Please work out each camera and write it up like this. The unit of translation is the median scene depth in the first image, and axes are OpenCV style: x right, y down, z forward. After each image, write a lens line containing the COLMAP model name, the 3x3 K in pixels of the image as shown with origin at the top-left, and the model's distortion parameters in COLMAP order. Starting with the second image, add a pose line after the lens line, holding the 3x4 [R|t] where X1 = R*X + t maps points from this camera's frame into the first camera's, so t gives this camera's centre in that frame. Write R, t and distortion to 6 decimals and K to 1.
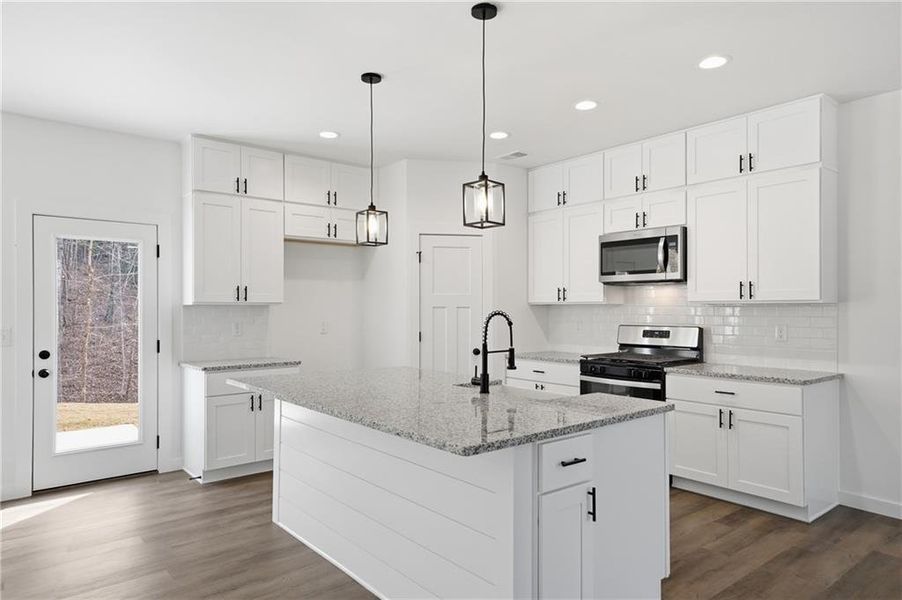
lens RADIAL K [[572.5, 0, 447.8], [0, 572.5, 308.0], [0, 0, 1]] dist [0.005156, 0.001574]
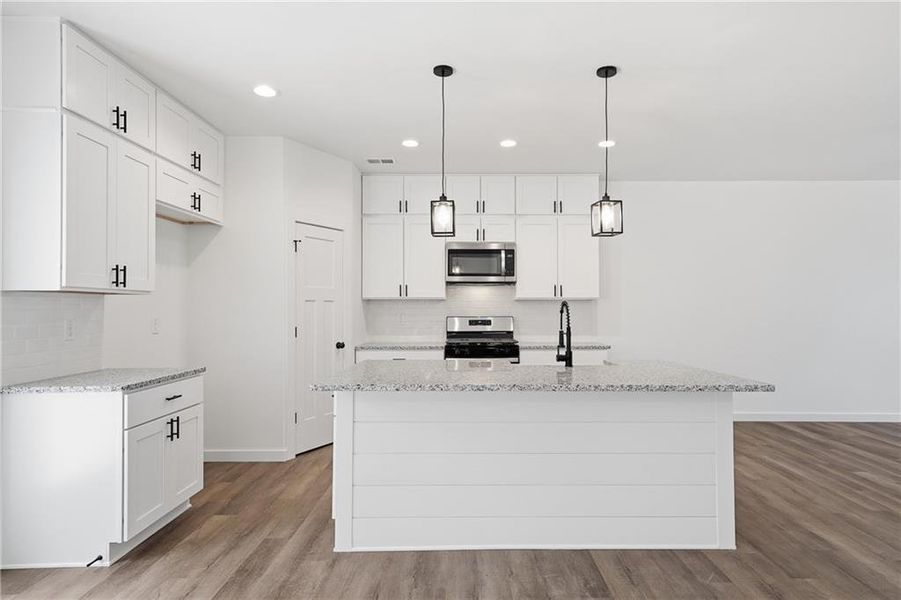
lens RADIAL K [[518.5, 0, 472.9], [0, 518.5, 301.2], [0, 0, 1]] dist [-0.001368, 0.030205]
pose [[0.620883, 0.011427, 0.783820, -0.654300], [-0.001825, 0.999912, -0.013131, 0.013390], [-0.783901, 0.006723, 0.620849, 0.311553]]
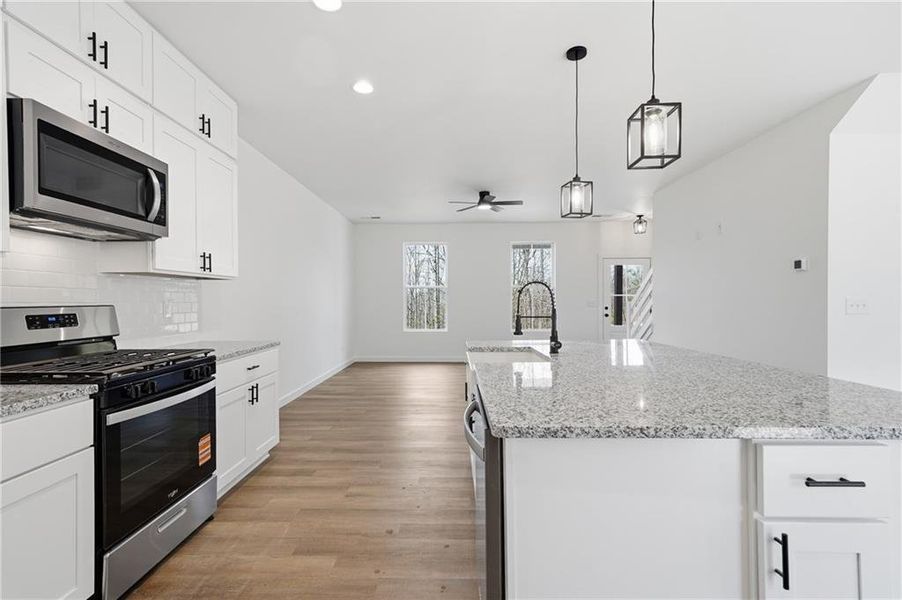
lens RADIAL K [[414.2, 0, 446.4], [0, 414.2, 304.2], [0, 0, 1]] dist [0.000408, 0.000209]
pose [[-0.759241, -0.003752, 0.650799, -0.206296], [0.001654, 0.999969, 0.007694, 0.030581], [-0.650807, 0.006918, -0.759211, 1.195961]]
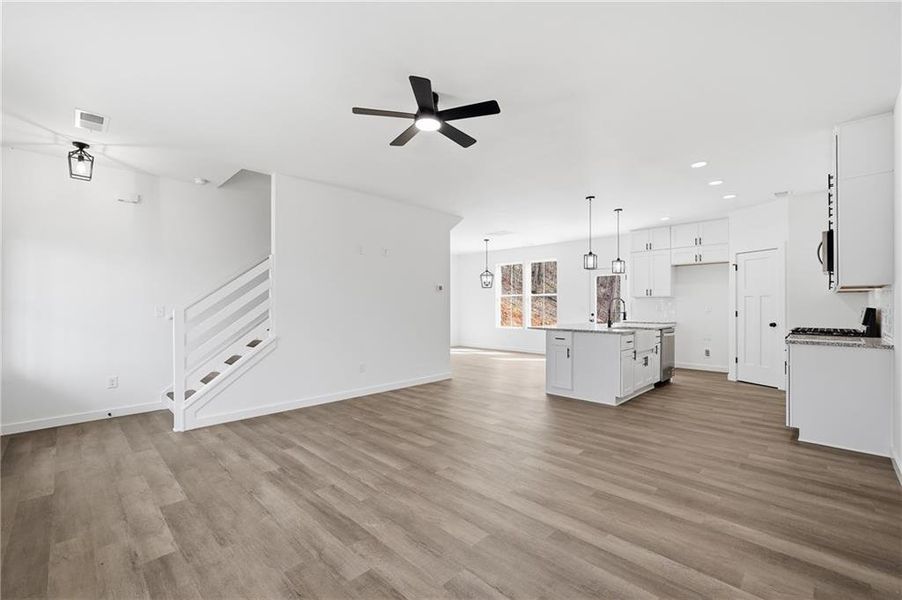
lens RADIAL K [[383.7, 0, 449.6], [0, 383.7, 305.2], [0, 0, 1]] dist [0.000526, 0.000099]
pose [[0.102948, 0.000819, -0.994686, 1.254058], [0.004317, 0.999990, 0.001270, 0.024528], [0.994677, -0.004425, 0.102943, 0.024832]]
